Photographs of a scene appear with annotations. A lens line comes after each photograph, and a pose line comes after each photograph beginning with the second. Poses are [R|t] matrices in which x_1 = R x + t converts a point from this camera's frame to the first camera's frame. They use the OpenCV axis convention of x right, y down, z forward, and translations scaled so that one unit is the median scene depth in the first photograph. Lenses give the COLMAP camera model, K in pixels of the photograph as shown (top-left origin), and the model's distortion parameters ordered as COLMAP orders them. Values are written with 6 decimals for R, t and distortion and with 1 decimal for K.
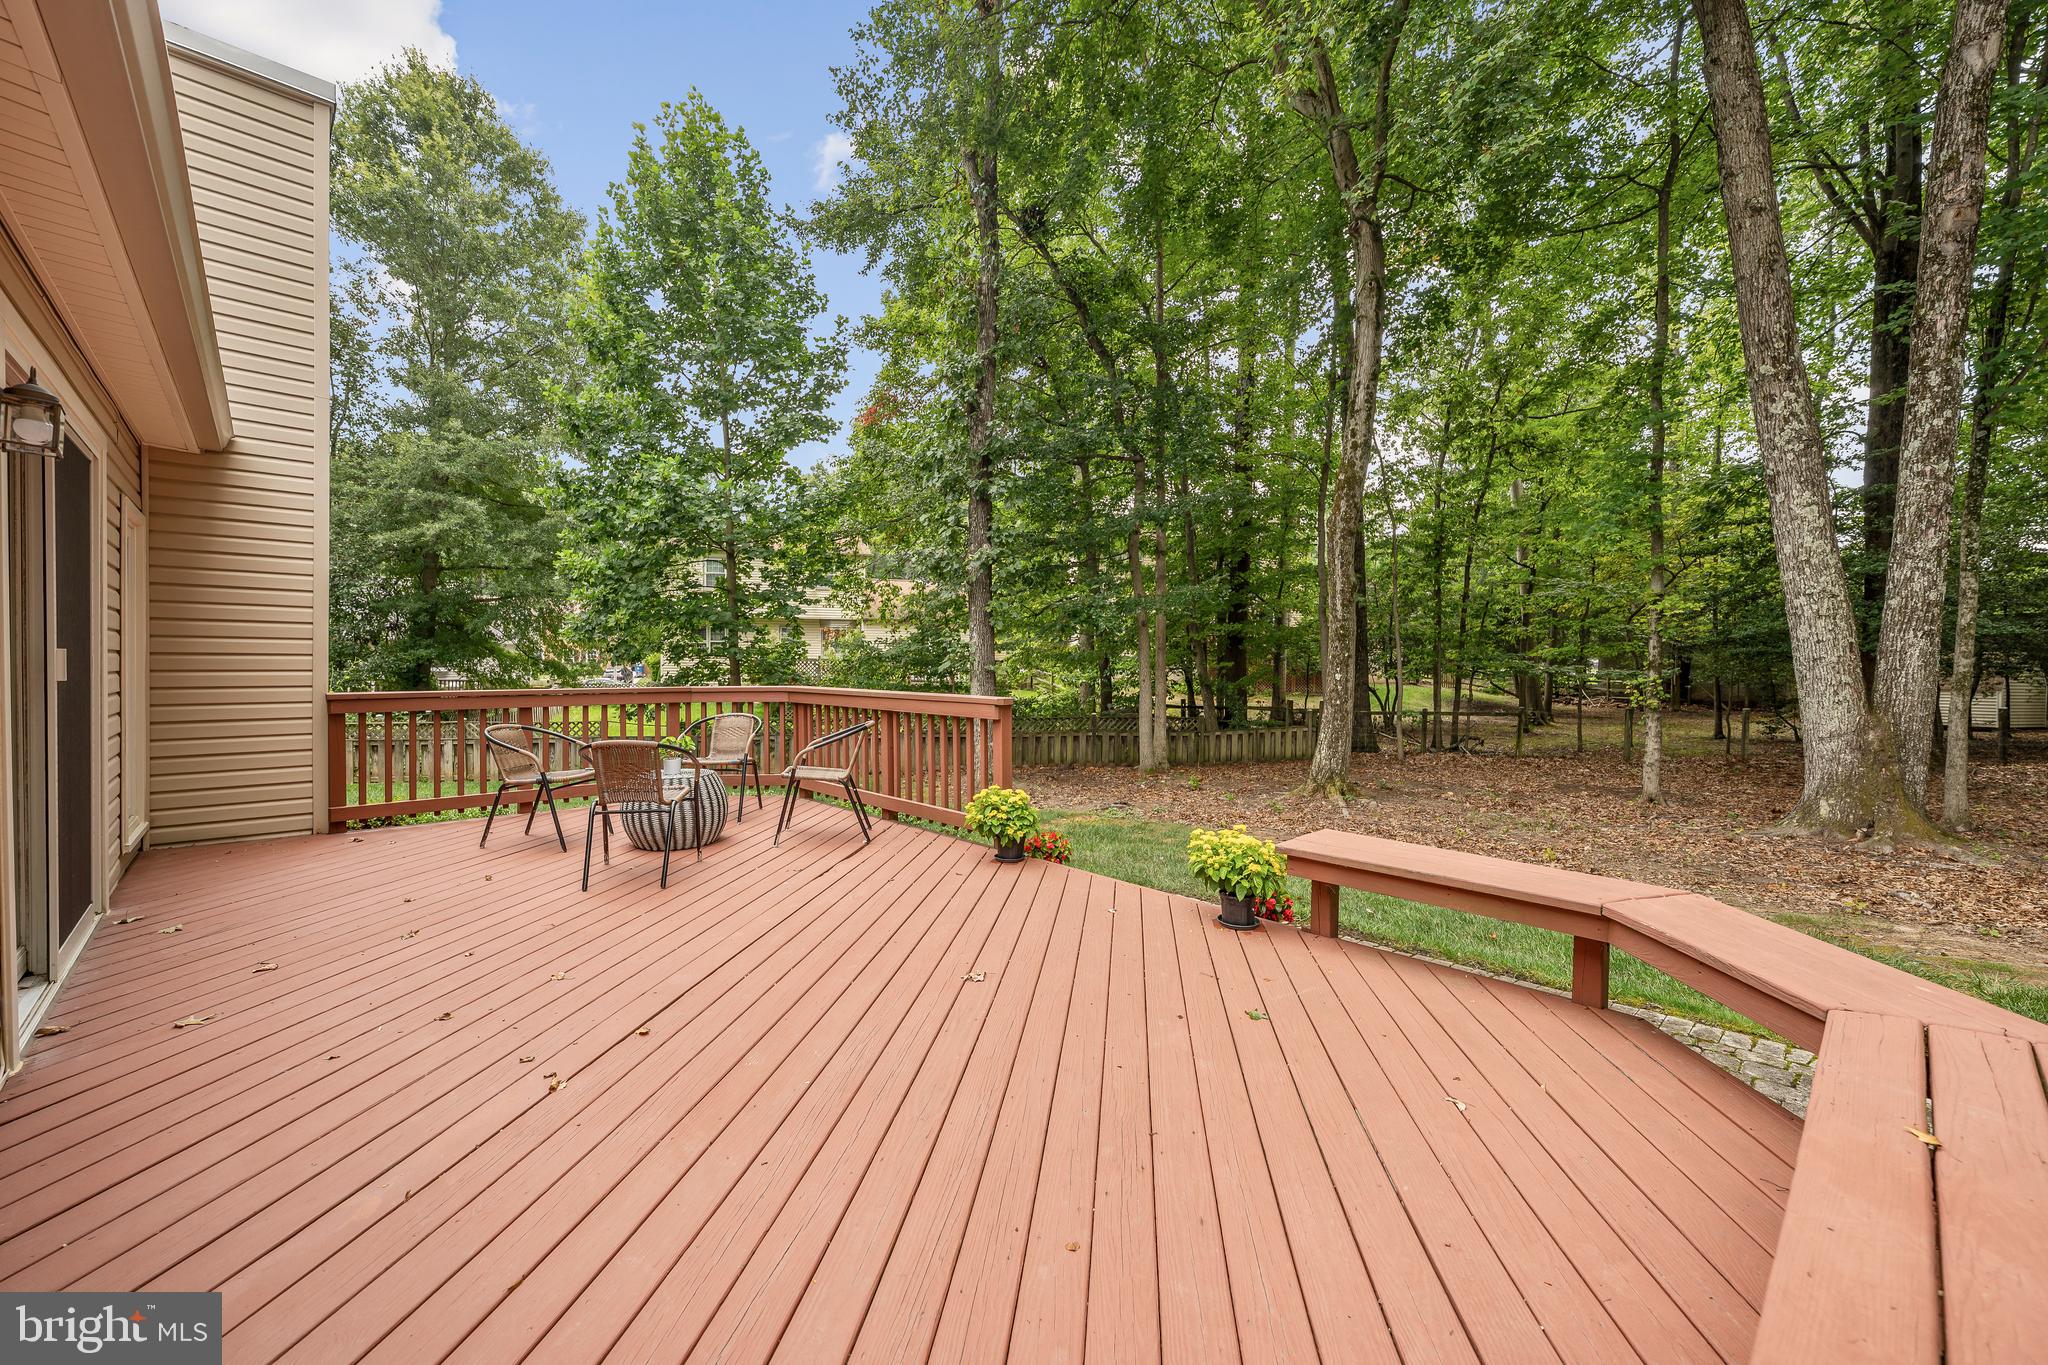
lens RADIAL K [[811.2, 0, 1018.5], [0, 811.2, 683.0], [0, 0, 1]] dist [0.001290, 0.000284]
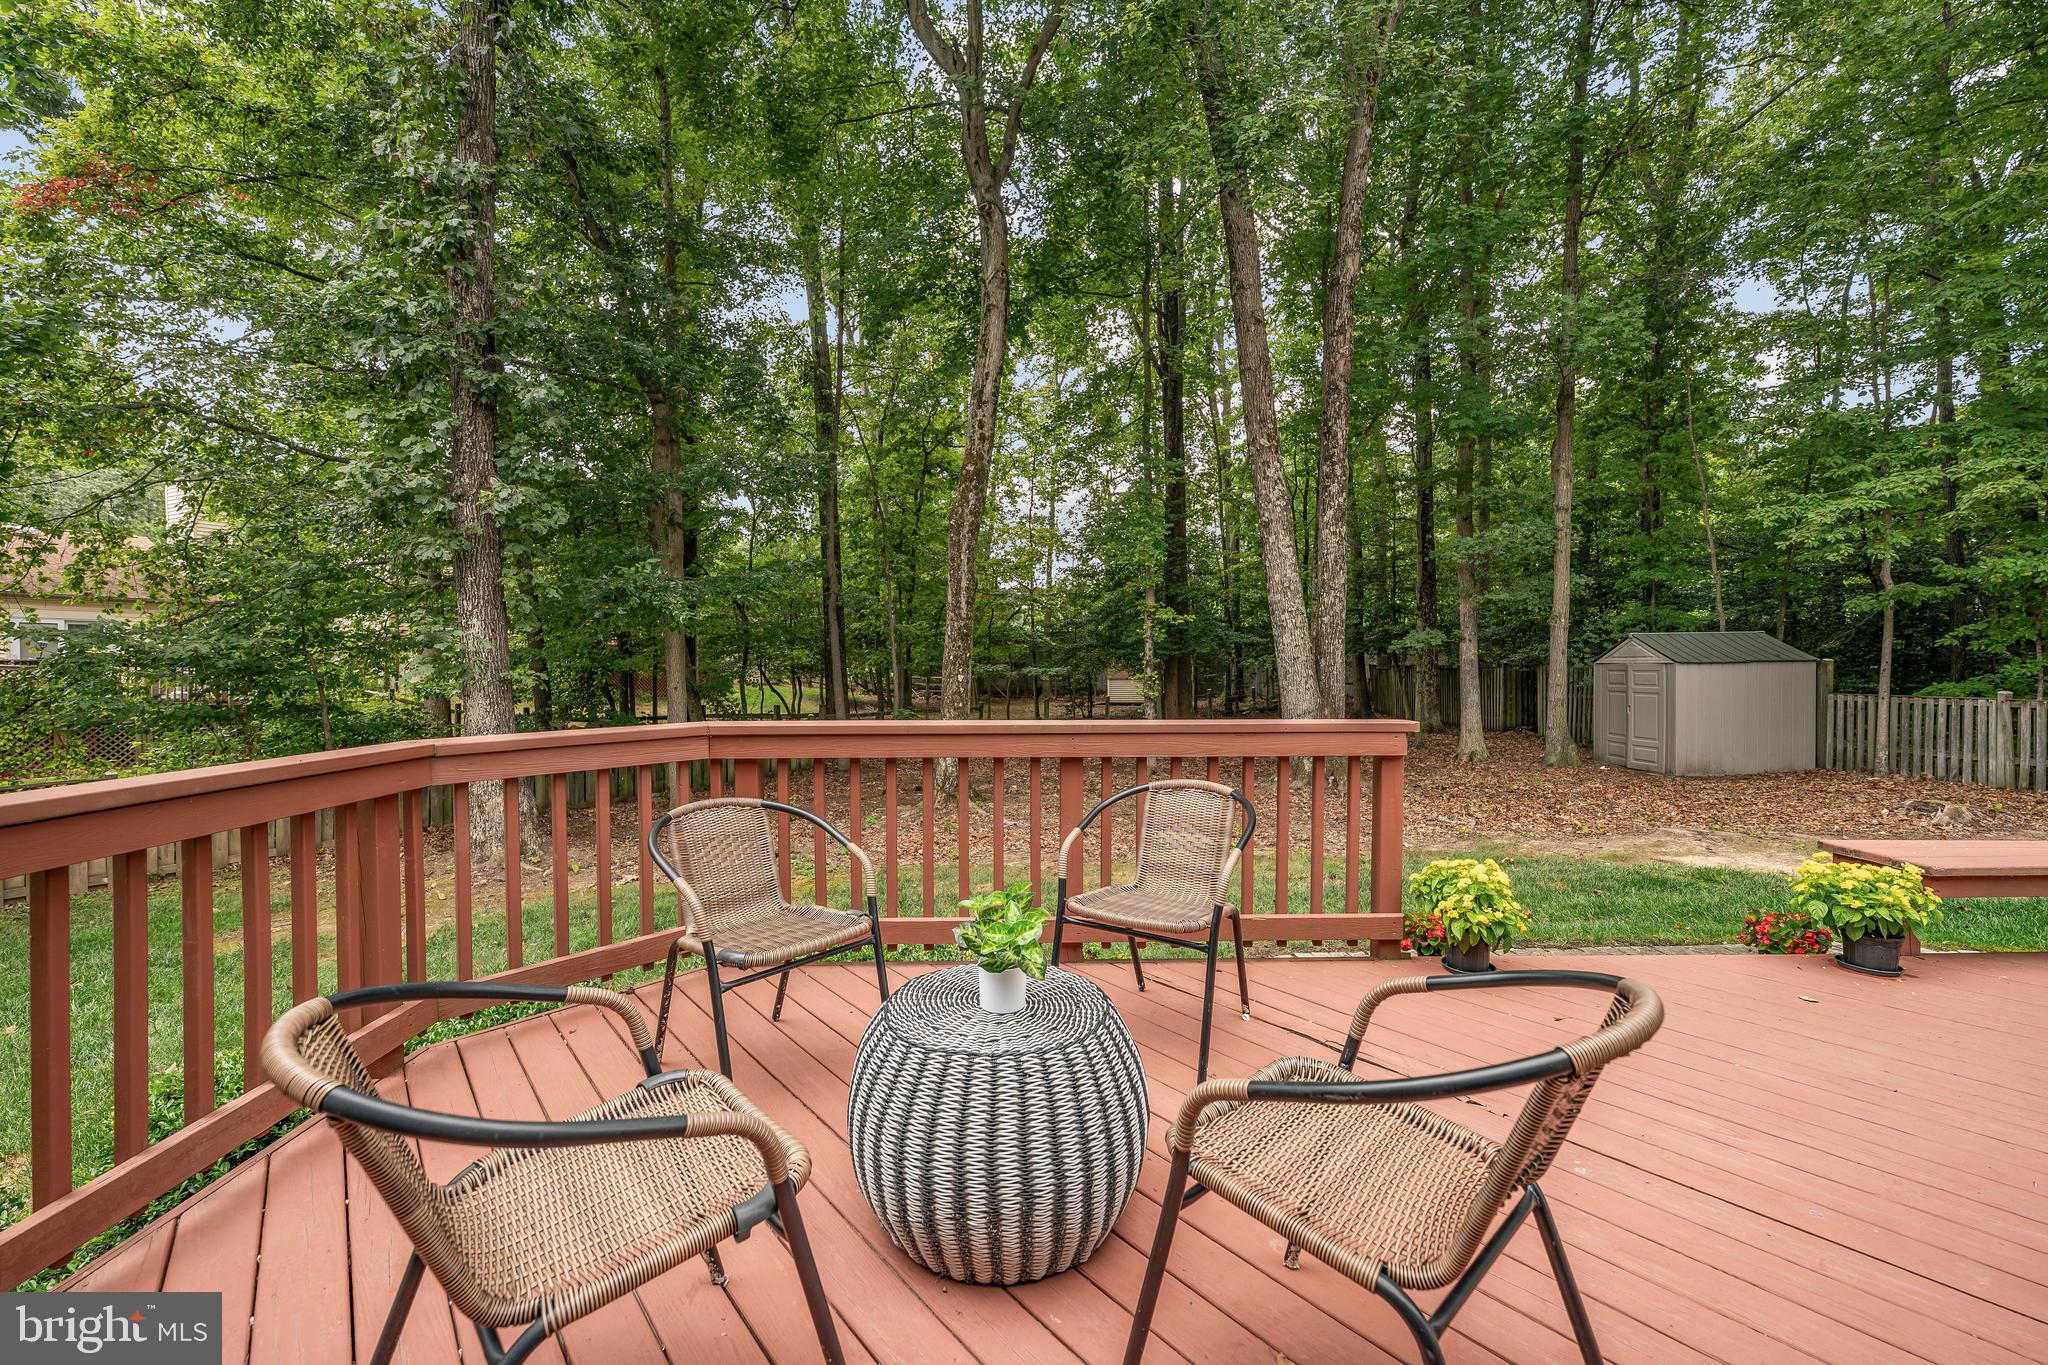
lens RADIAL K [[815.8, 0, 1018.2], [0, 815.8, 682.7], [0, 0, 1]] dist [0.001430, 0.000388]
pose [[0.658362, -0.025460, 0.752271, -0.294044], [0.026821, 0.999587, 0.010358, -0.010958], [-0.752223, 0.013358, 0.658773, 0.335951]]
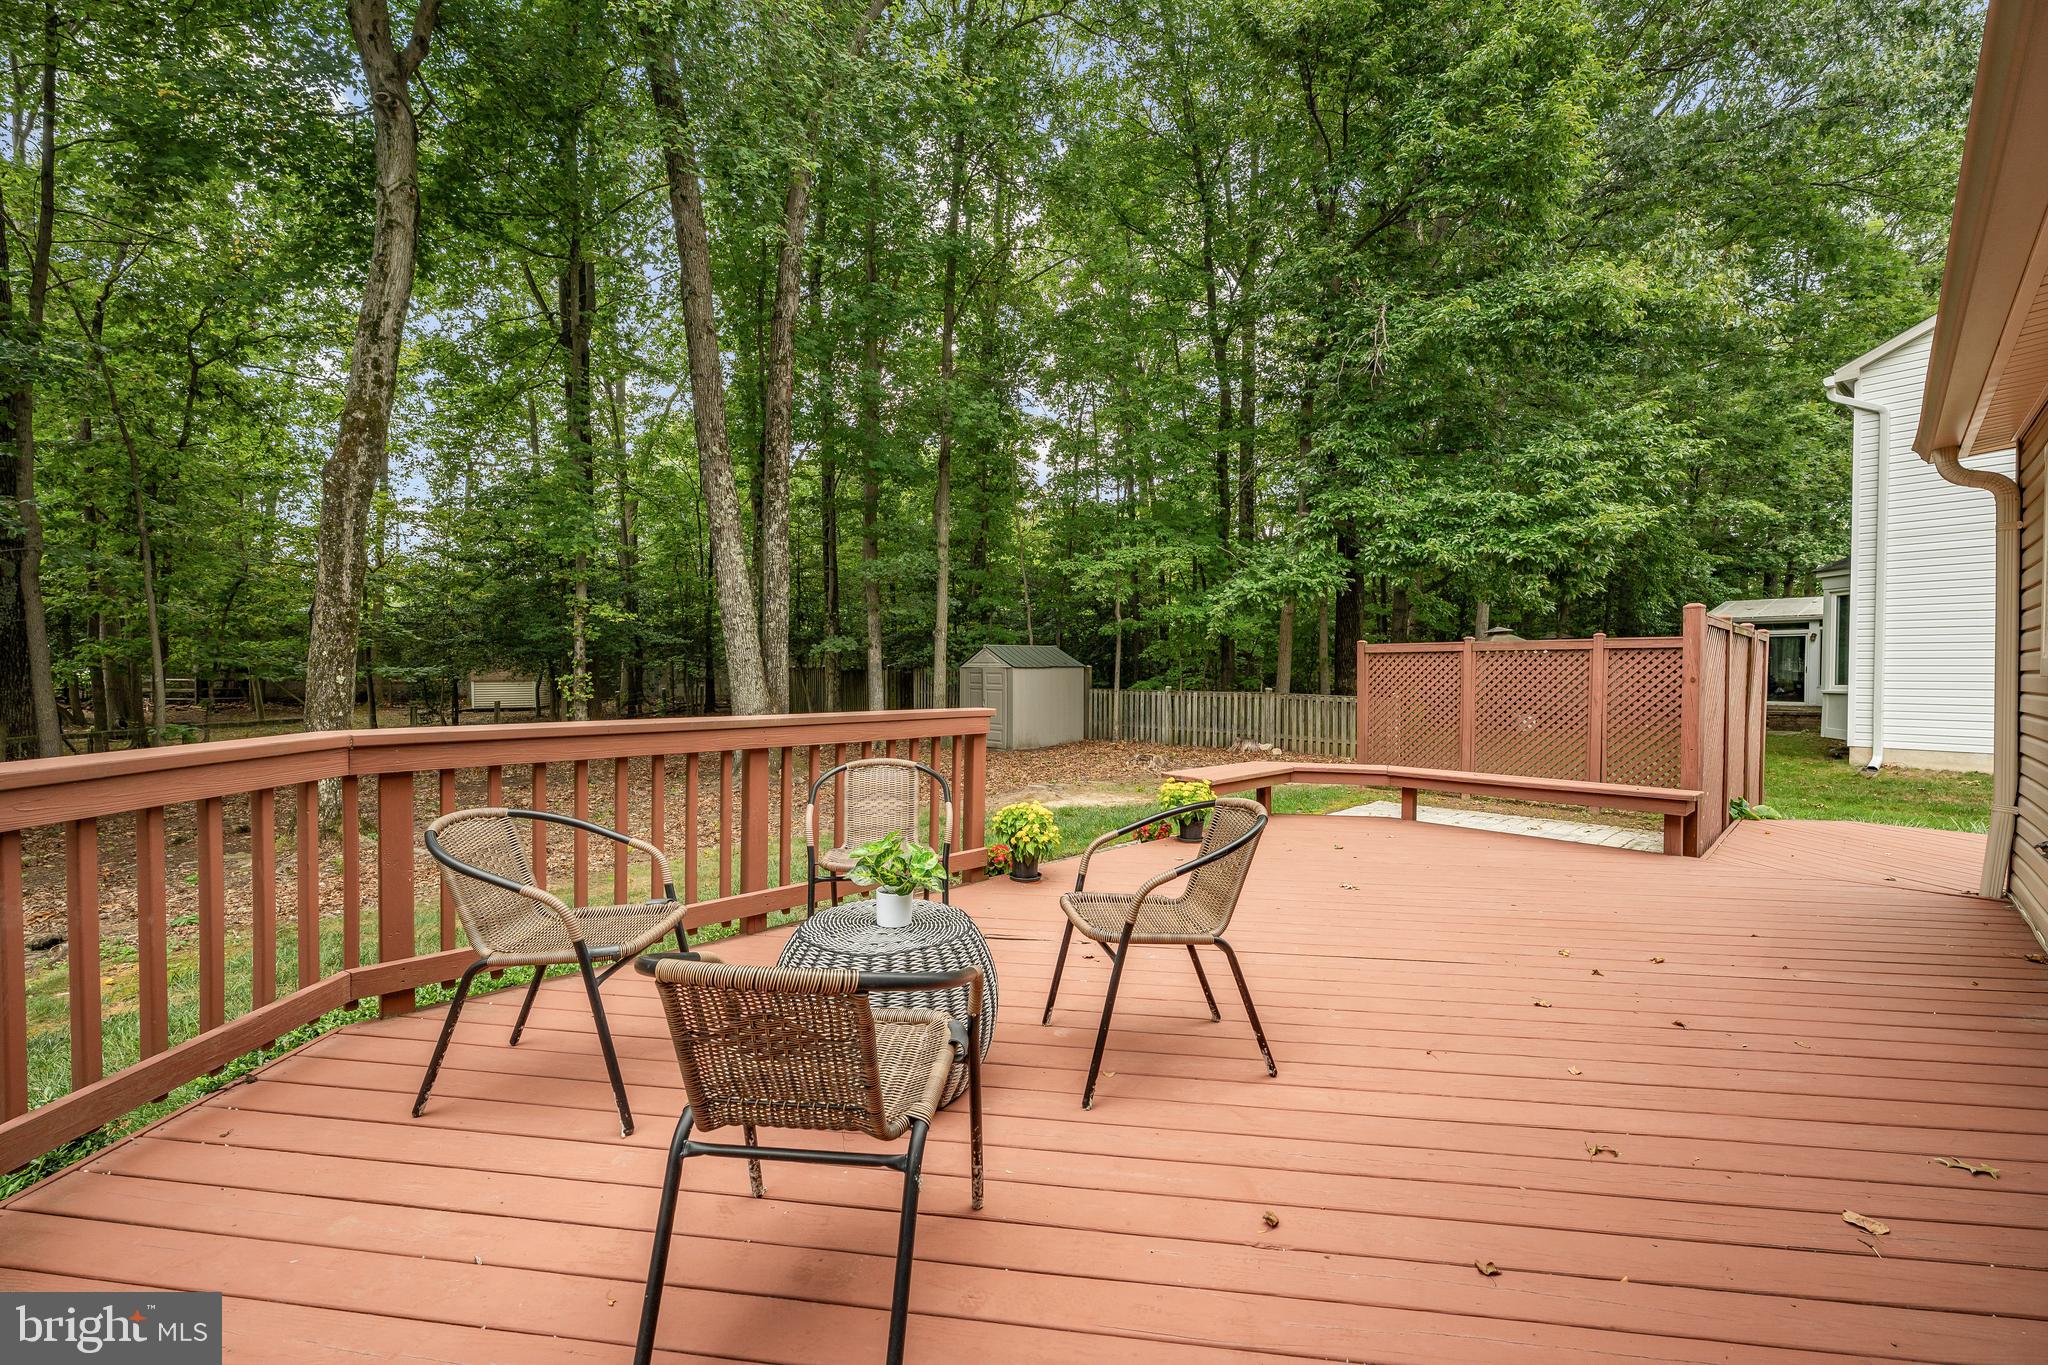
lens RADIAL K [[811.2, 0, 1018.5], [0, 811.2, 683.0], [0, 0, 1]] dist [0.001290, 0.000284]
pose [[-0.014508, -0.026149, 0.999553, -0.378758], [0.018772, 0.999475, 0.026419, -0.013343], [-0.999719, 0.019147, -0.014010, 0.406882]]
